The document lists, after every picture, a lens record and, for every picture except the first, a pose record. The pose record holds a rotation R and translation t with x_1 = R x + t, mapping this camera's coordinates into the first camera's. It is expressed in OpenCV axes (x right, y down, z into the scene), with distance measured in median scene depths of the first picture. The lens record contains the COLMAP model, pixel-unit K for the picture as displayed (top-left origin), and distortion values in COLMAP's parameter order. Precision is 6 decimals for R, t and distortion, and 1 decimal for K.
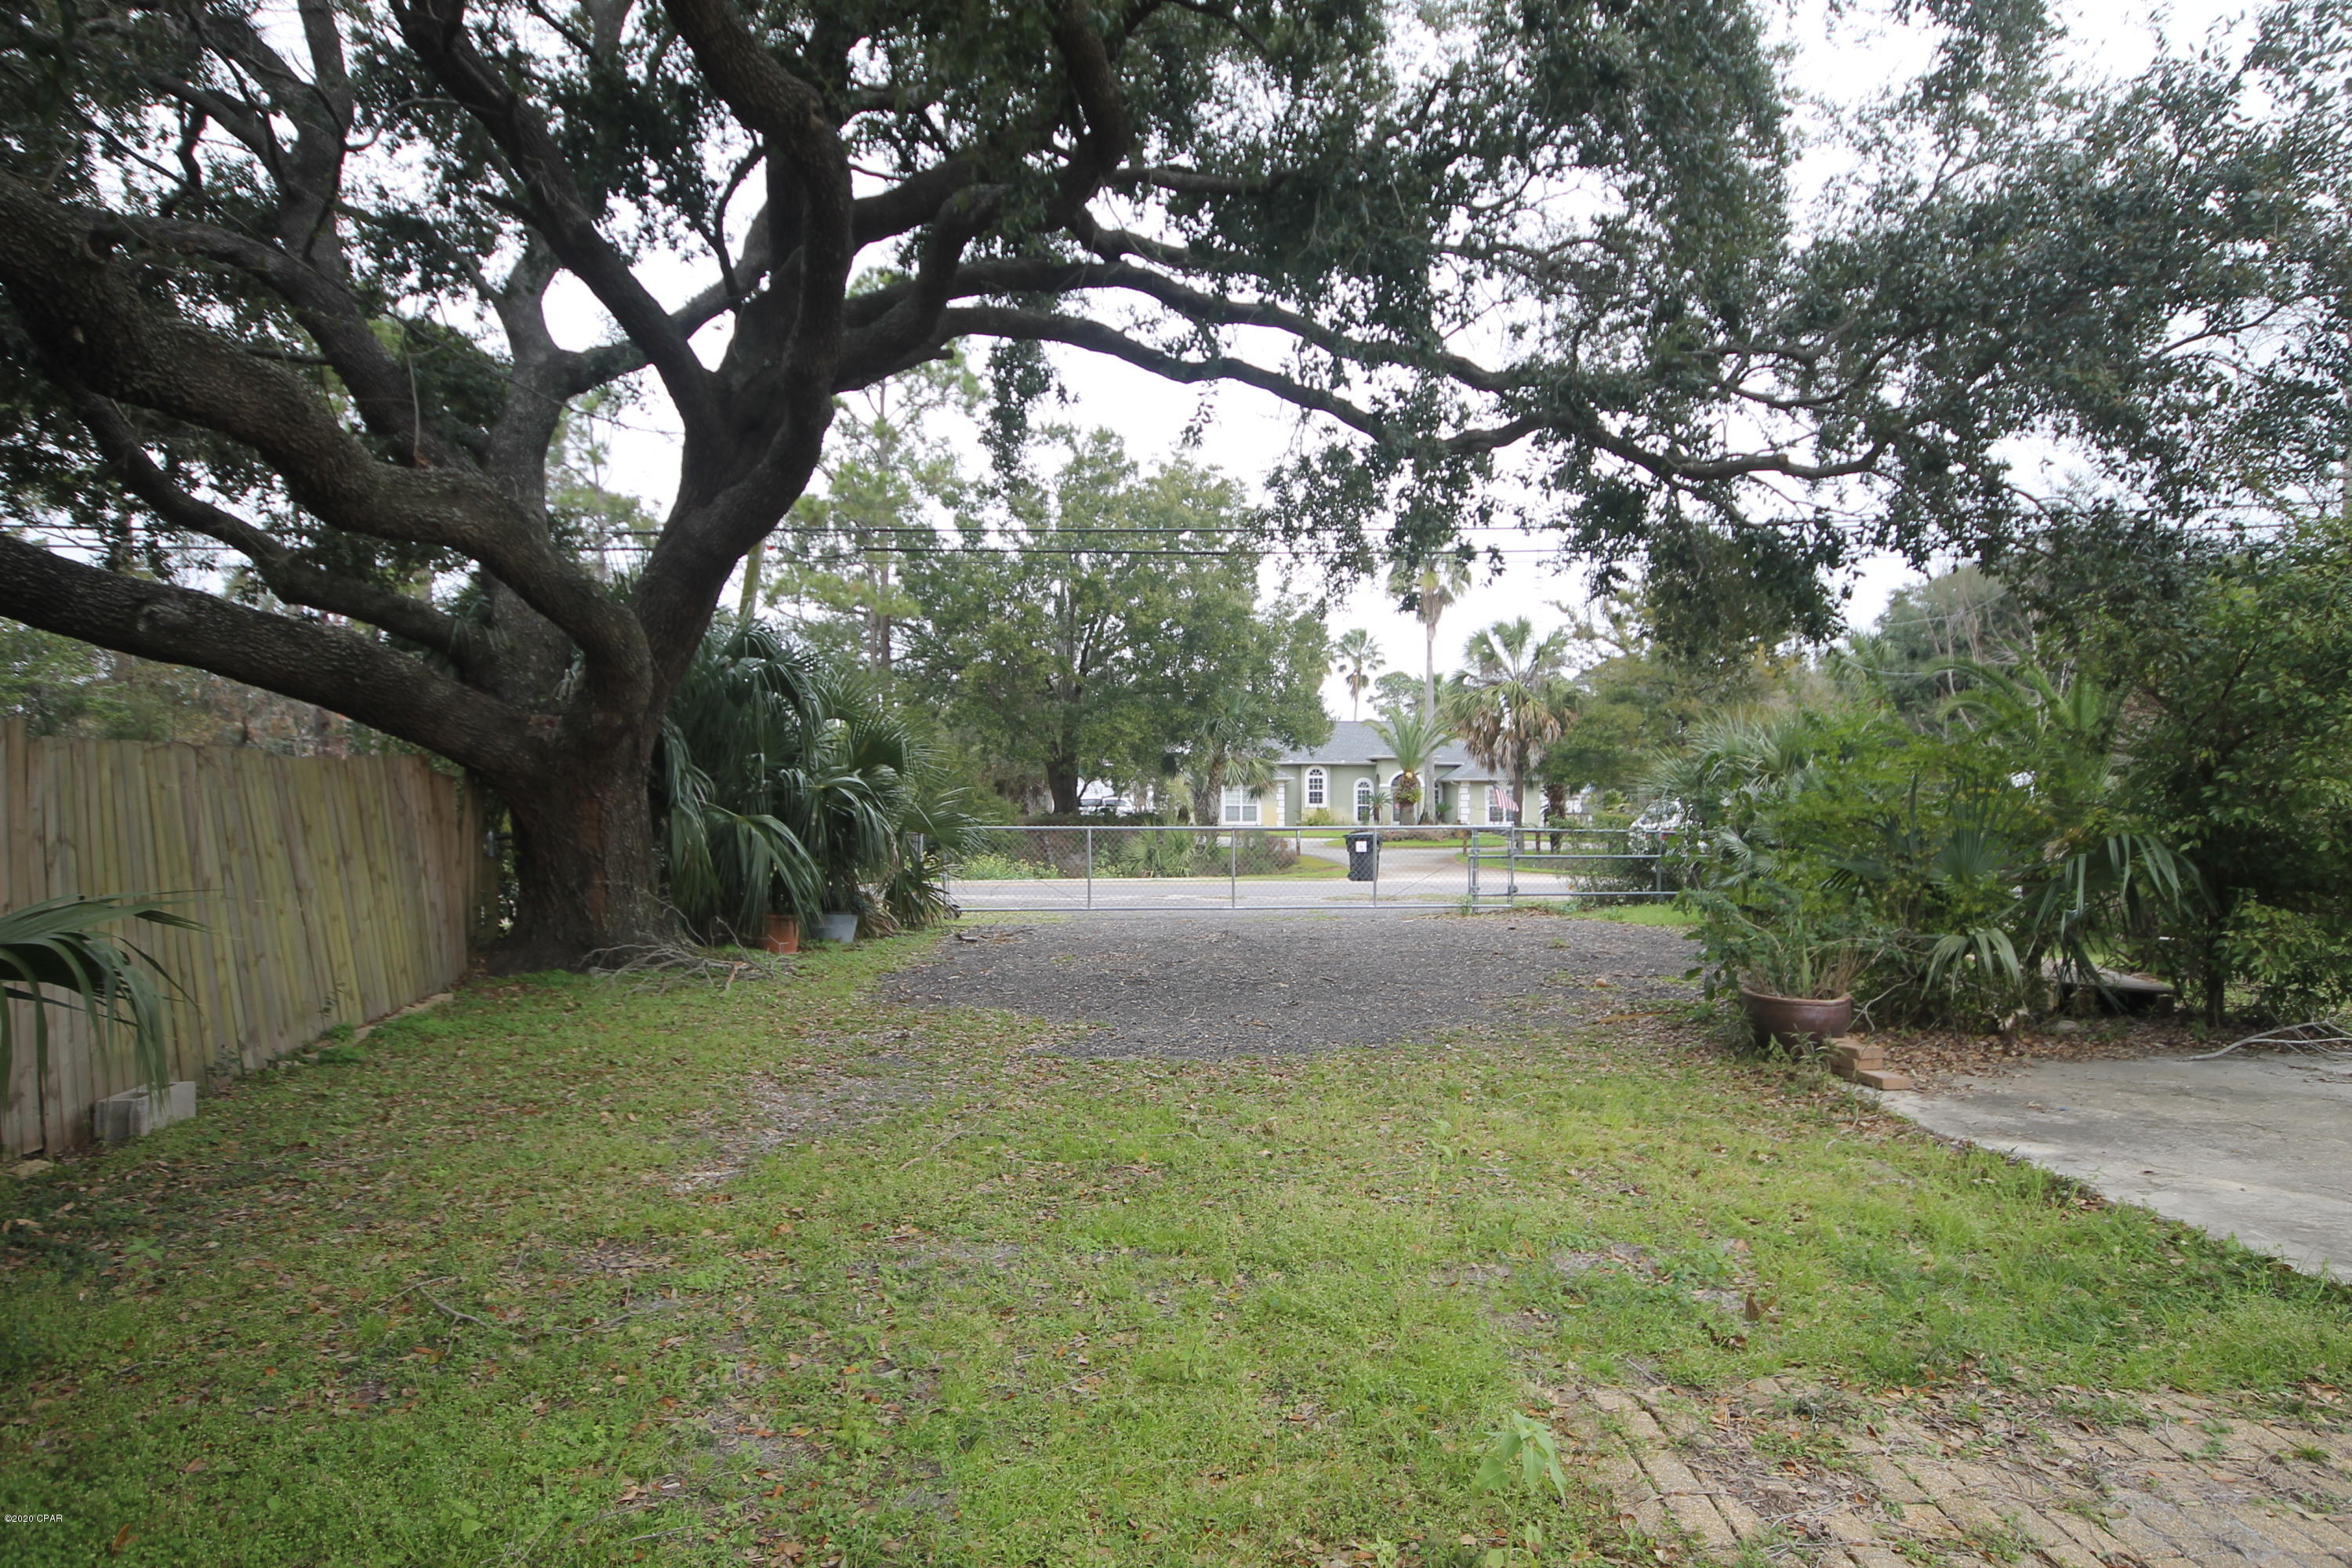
lens RADIAL K [[1420.1, 0, 1201.3], [0, 1420.1, 791.5], [0, 0, 1]] dist [0.020277, -0.003951]
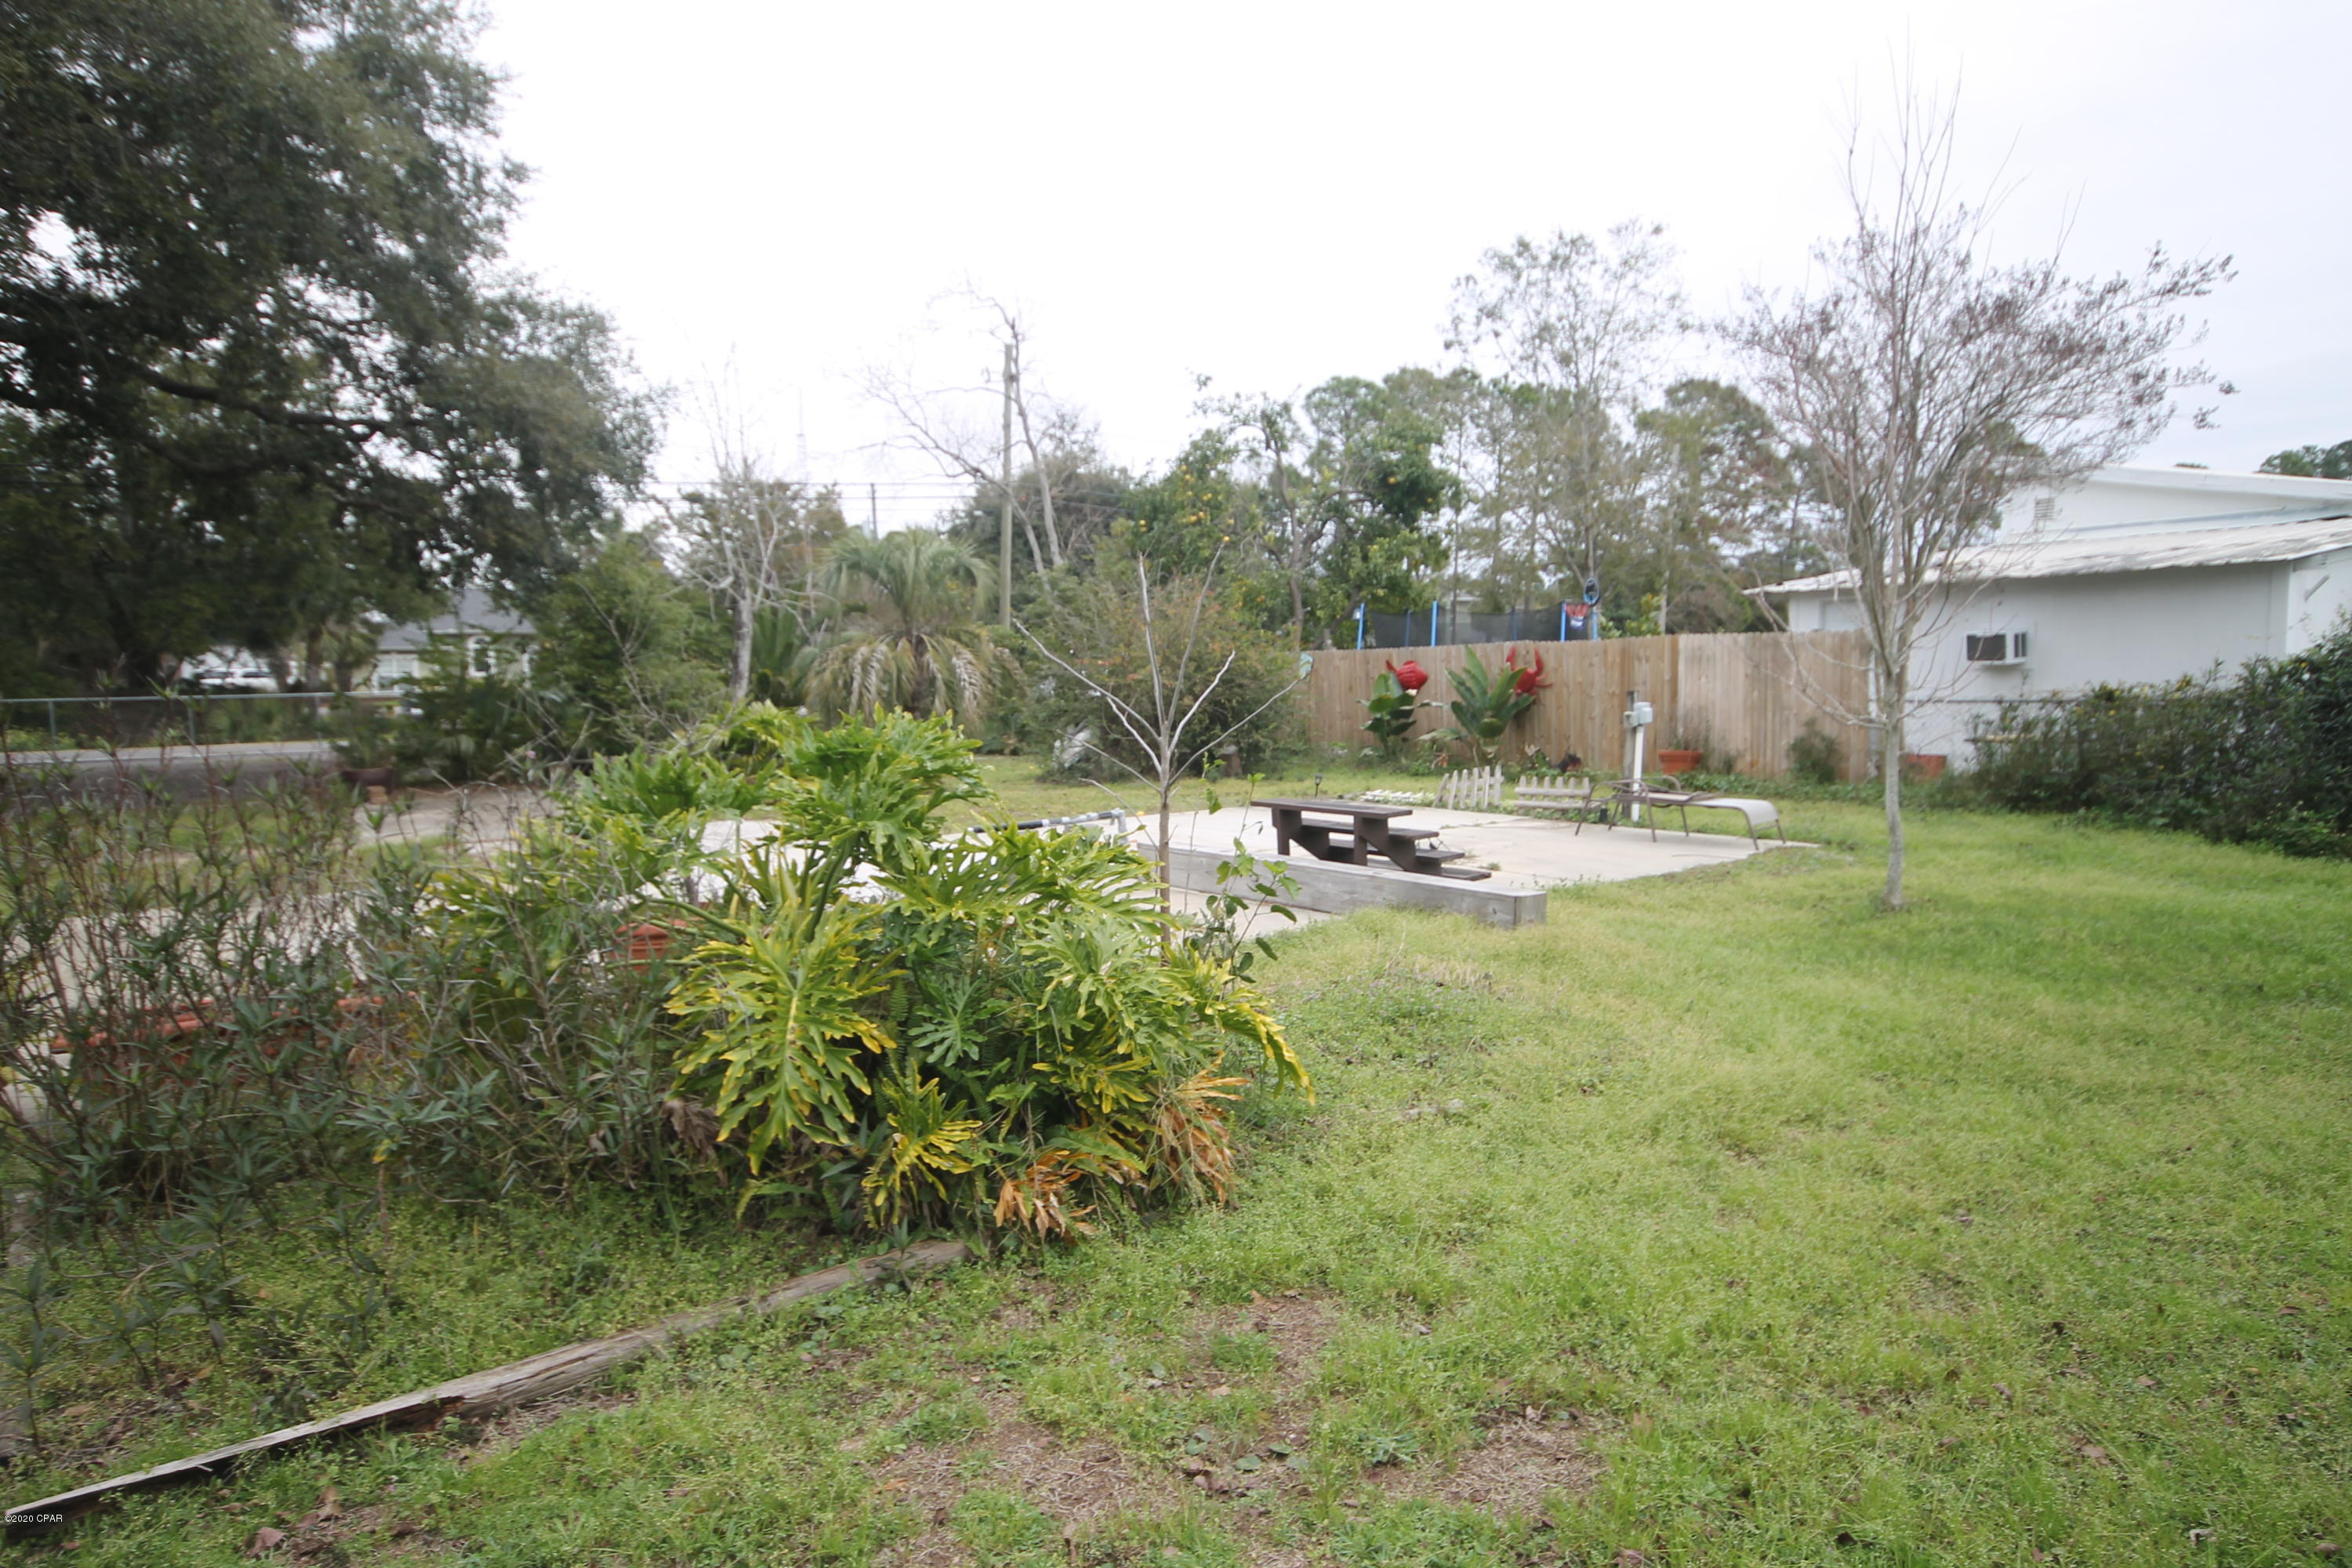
lens RADIAL K [[1420.1, 0, 1201.3], [0, 1420.1, 791.5], [0, 0, 1]] dist [0.020277, -0.003951]
pose [[0.882664, -0.057619, 0.466460, 0.091102], [0.012056, 0.994906, 0.100081, -0.004092], [-0.469851, -0.082714, 0.878862, -0.257188]]
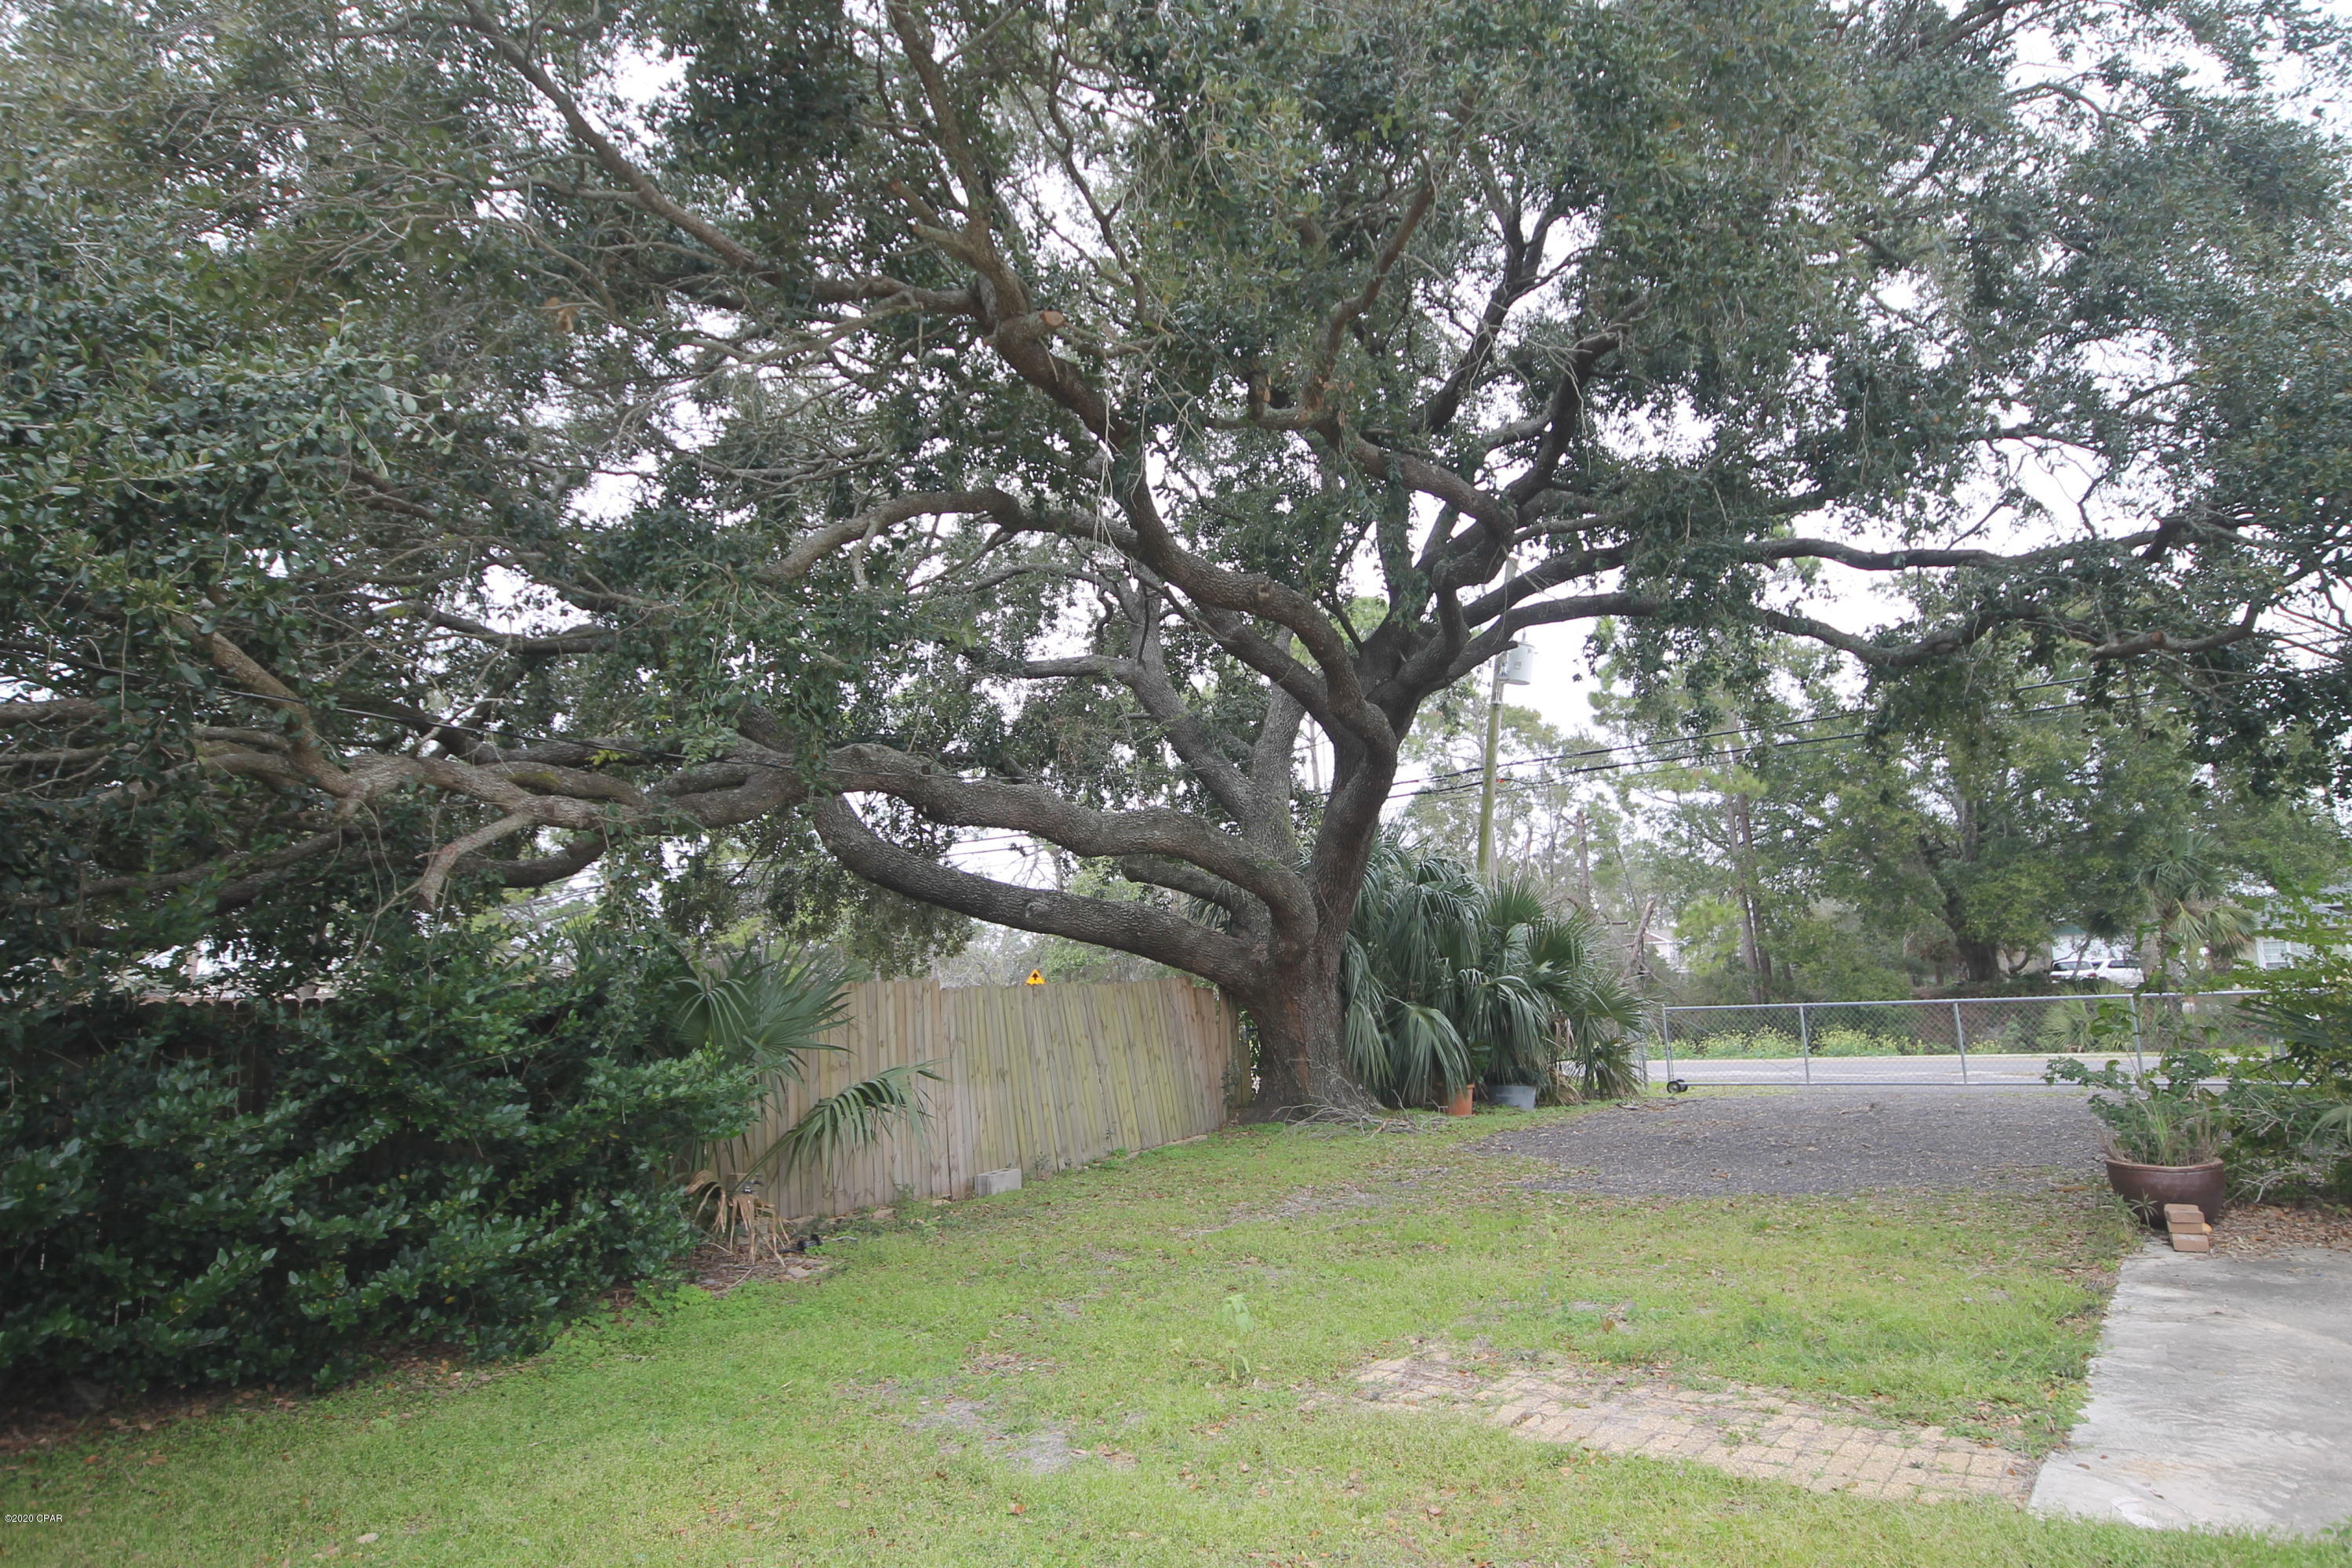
lens RADIAL K [[1444.8, 0, 1198.8], [0, 1444.8, 789.1], [0, 0, 1]] dist [0.019805, 0.004611]
pose [[0.785363, -0.122058, -0.606882, 0.095310], [0.047002, 0.989296, -0.138145, -0.002062], [0.617248, 0.079969, 0.782694, -0.050171]]
